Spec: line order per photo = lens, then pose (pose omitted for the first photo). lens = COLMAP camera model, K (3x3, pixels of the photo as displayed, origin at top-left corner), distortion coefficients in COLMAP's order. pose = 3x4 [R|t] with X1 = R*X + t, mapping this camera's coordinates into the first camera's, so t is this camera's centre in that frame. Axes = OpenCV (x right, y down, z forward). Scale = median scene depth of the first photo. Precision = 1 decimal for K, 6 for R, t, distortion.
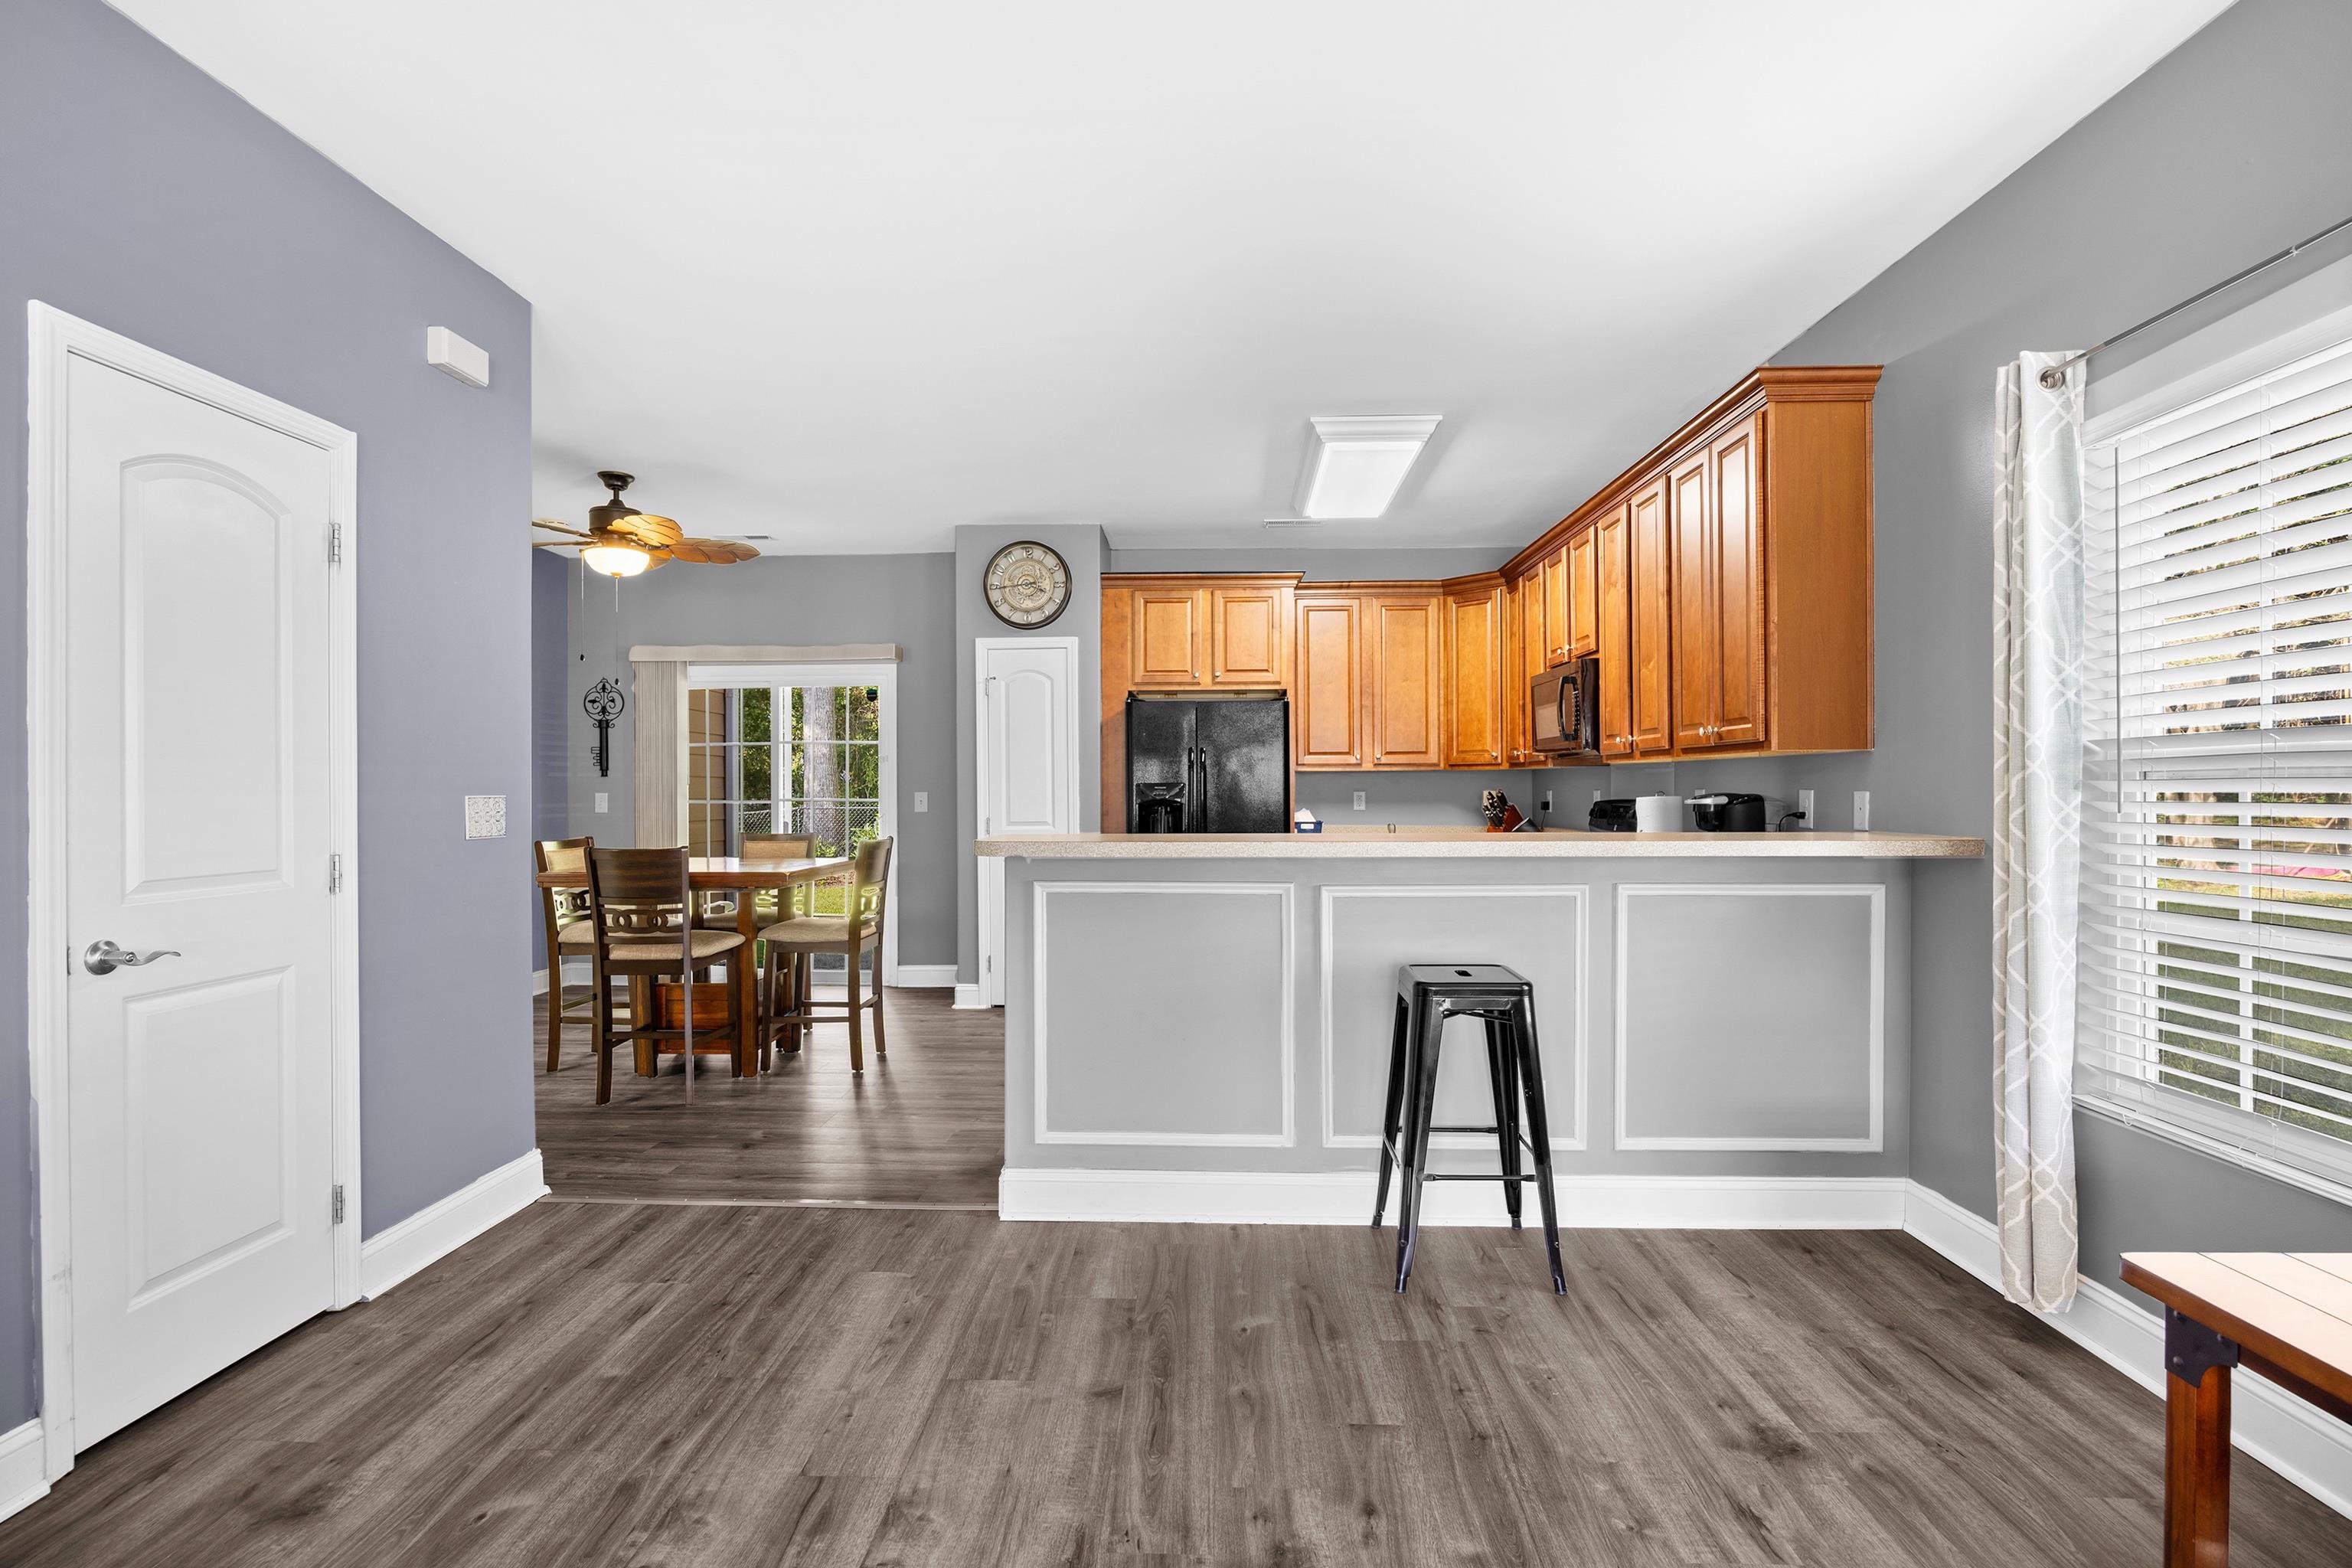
lens RADIAL K [[1093.3, 0, 1176.0], [0, 1093.3, 784.0], [0, 0, 1]] dist [-0.013696, 0.000519]
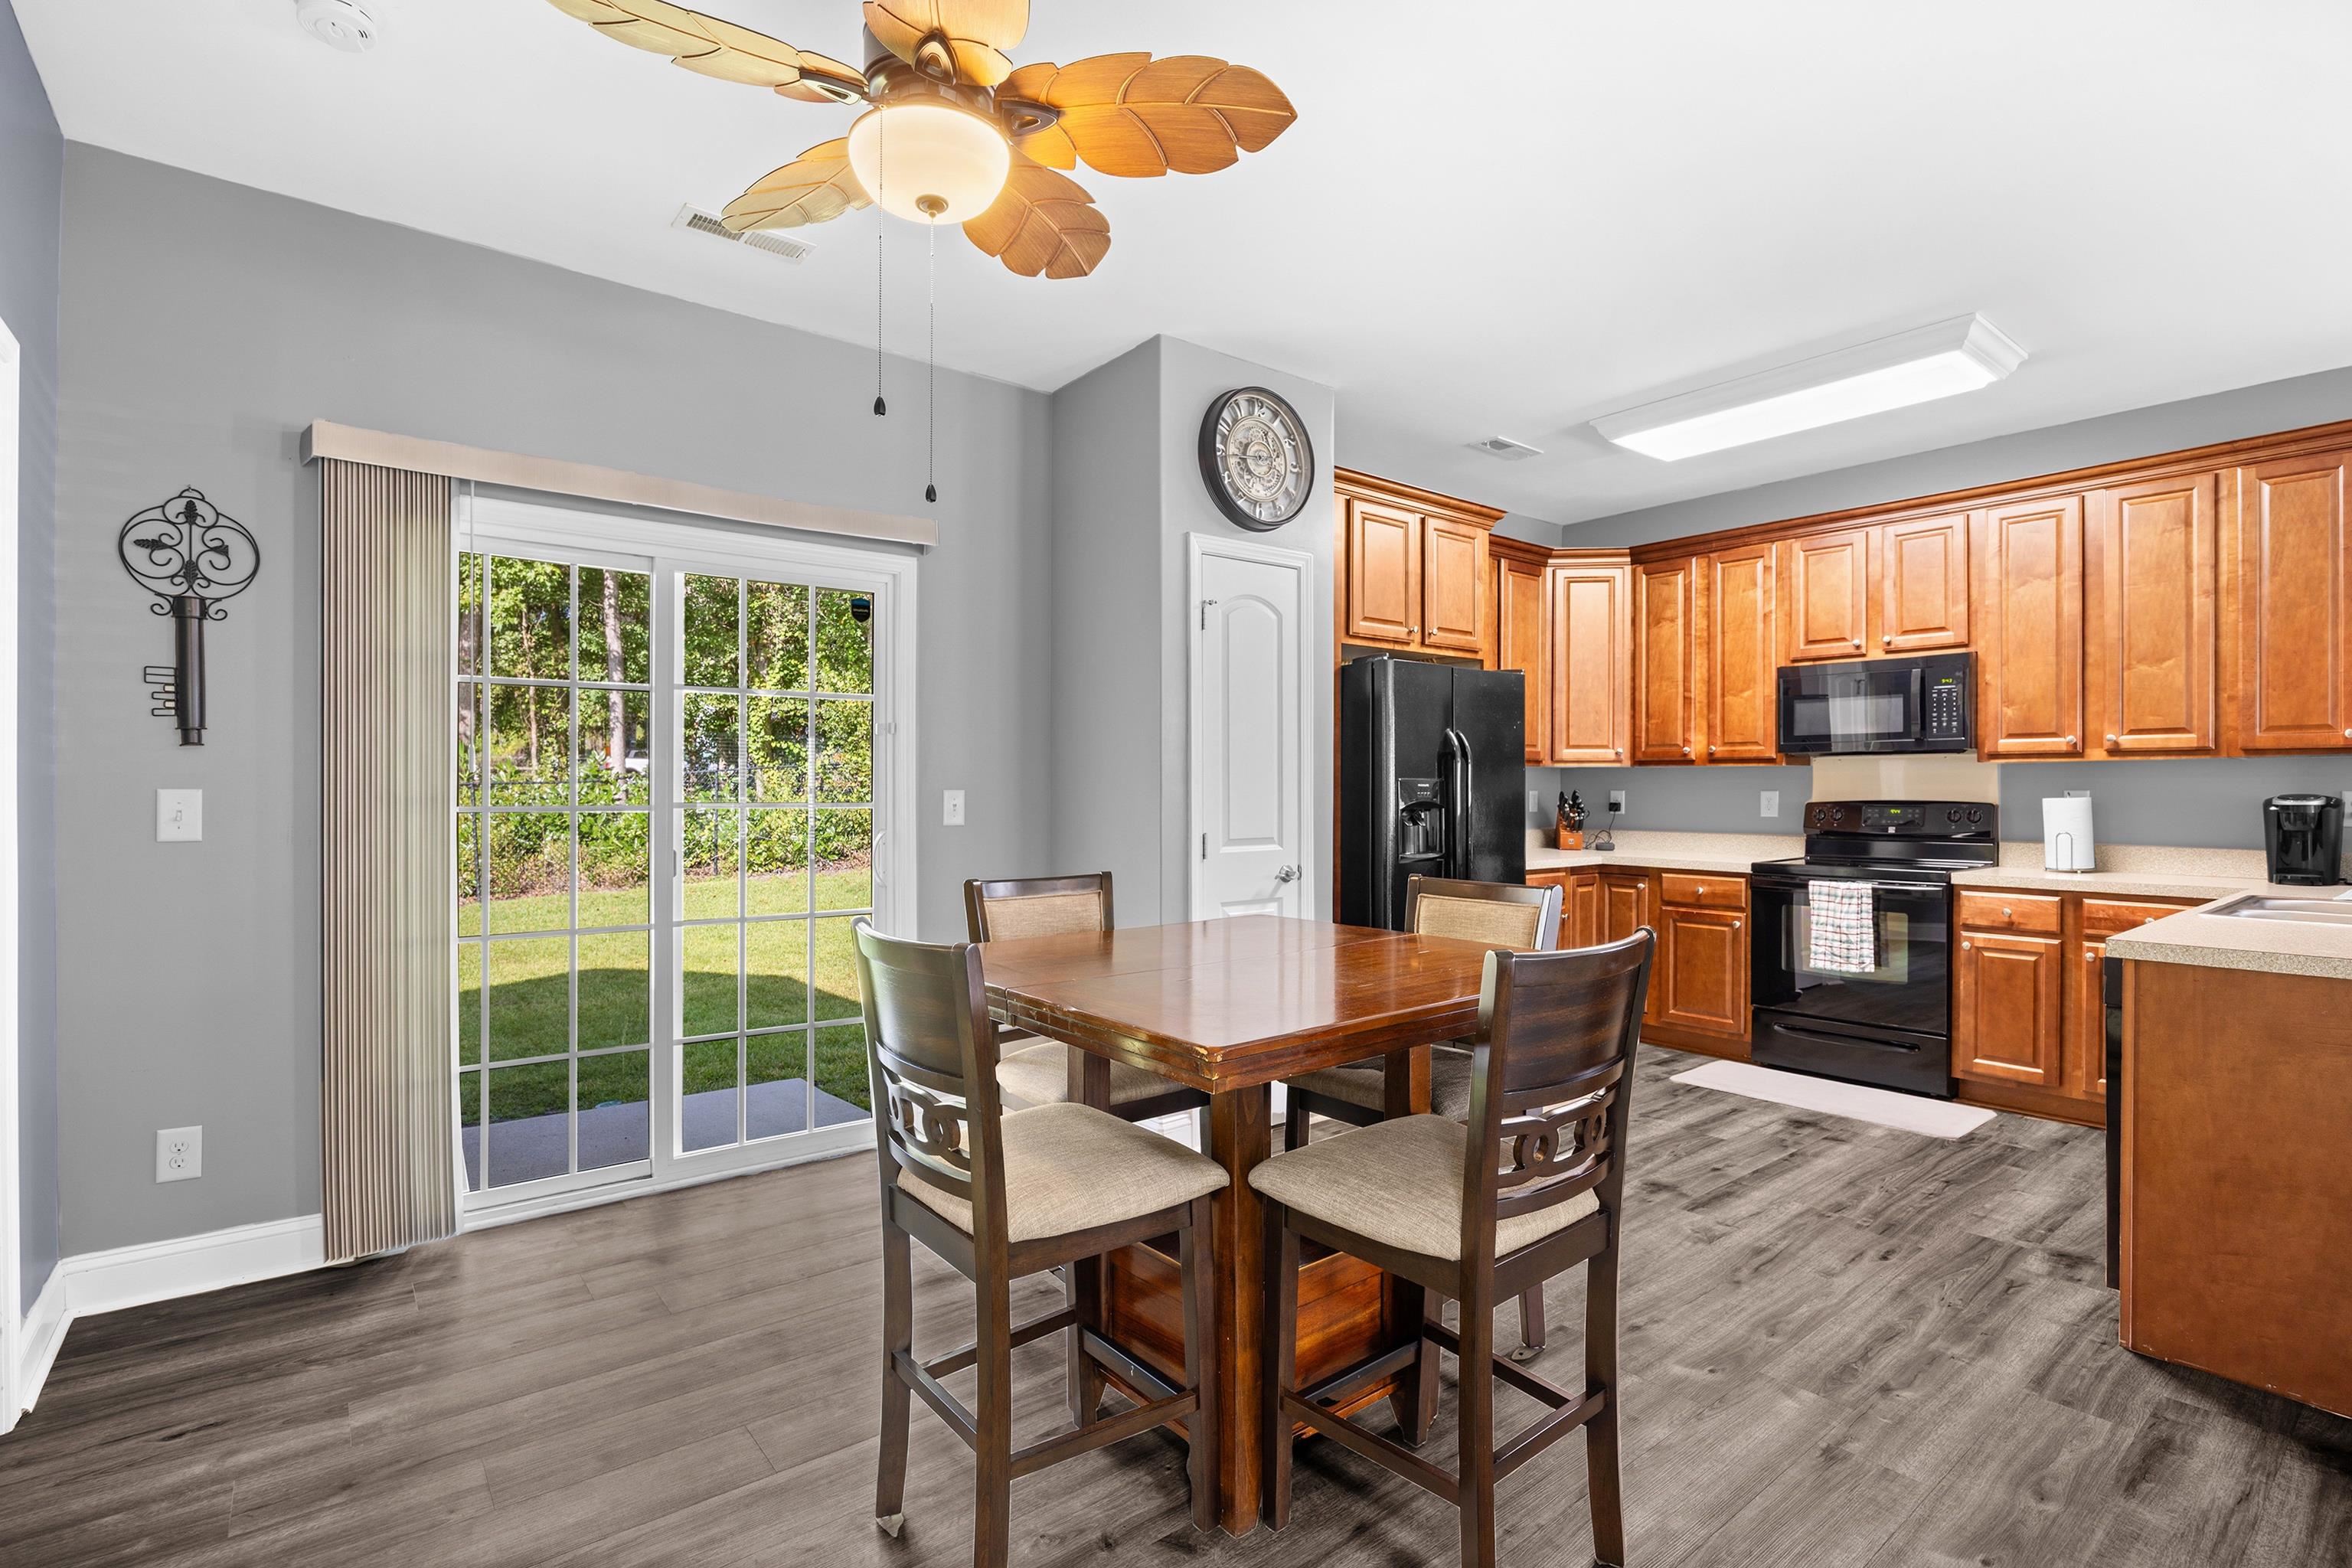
lens RADIAL K [[1114.4, 0, 1181.7], [0, 1114.4, 815.9], [0, 0, 1]] dist [-0.014962, 0.000519]
pose [[0.751873, -0.011305, 0.659211, -0.675240], [-0.006918, 0.999663, 0.025034, 0.007300], [-0.659272, -0.023383, 0.751541, 0.623648]]
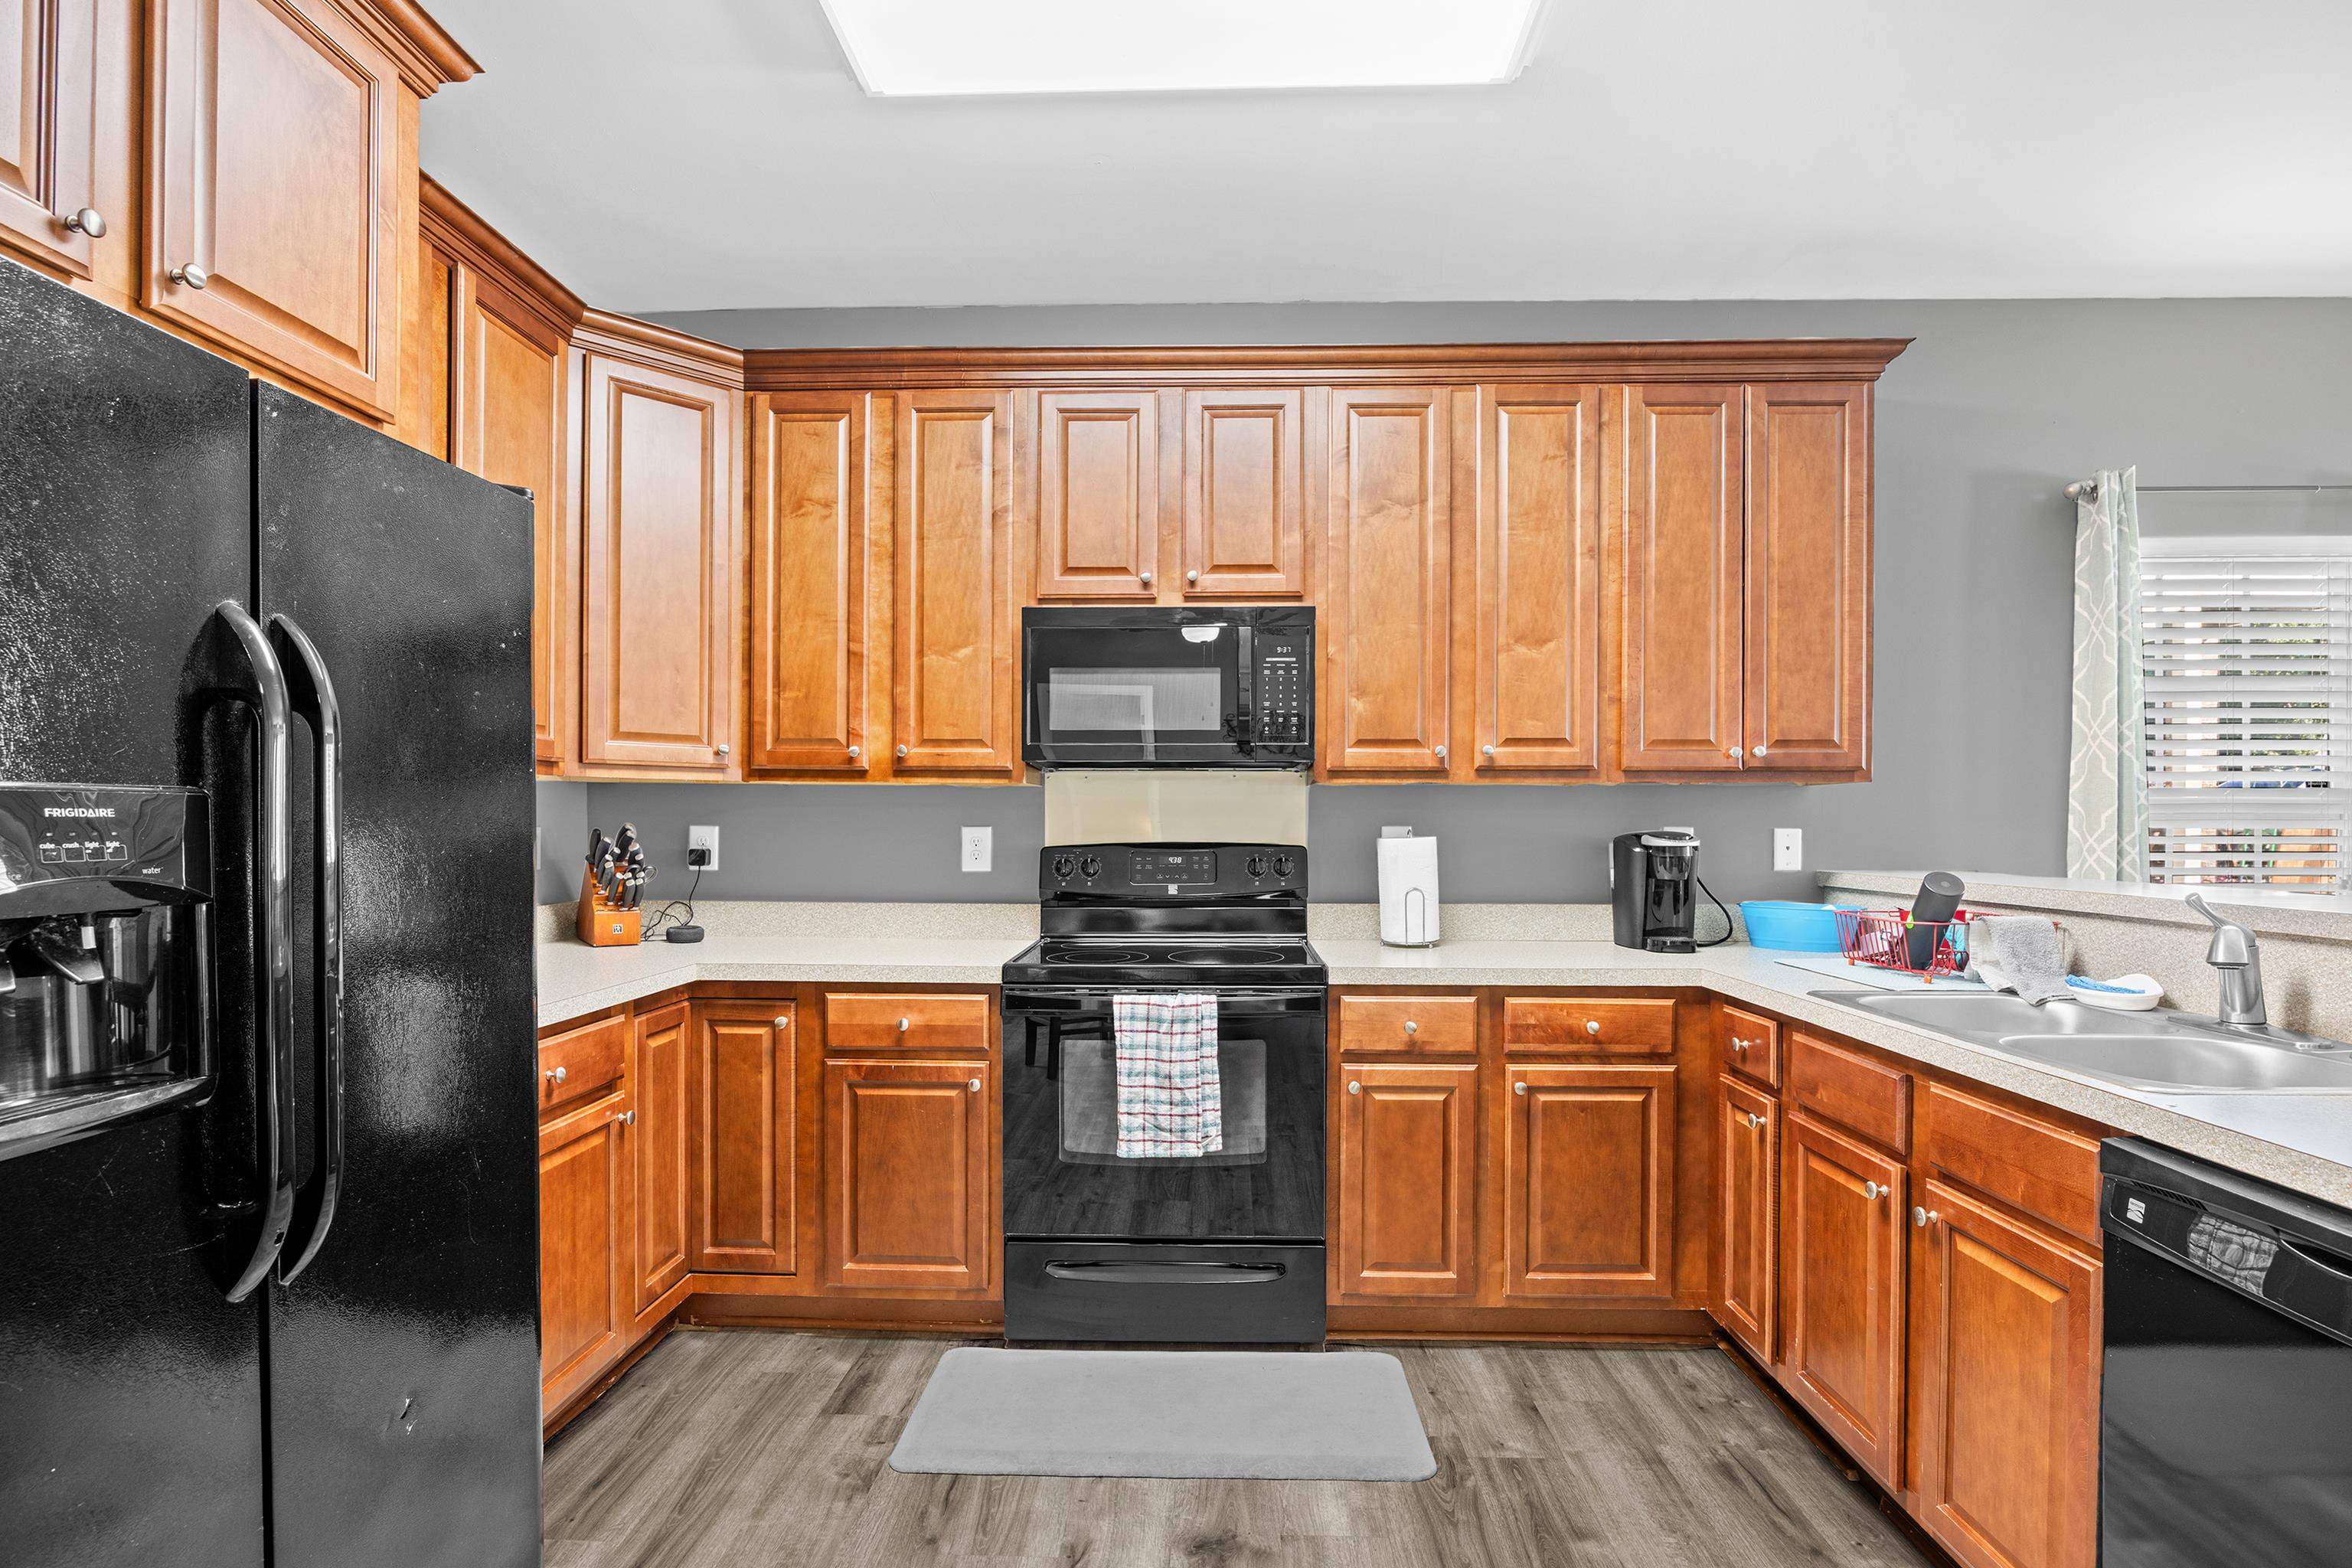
lens RADIAL K [[1114.4, 0, 1181.7], [0, 1114.4, 815.9], [0, 0, 1]] dist [-0.014962, 0.000519]
pose [[-0.011233, 0.007335, 0.999910, -0.203948], [-0.006450, 0.999952, -0.007408, 0.003910], [-0.999916, -0.006532, -0.011186, 0.928836]]
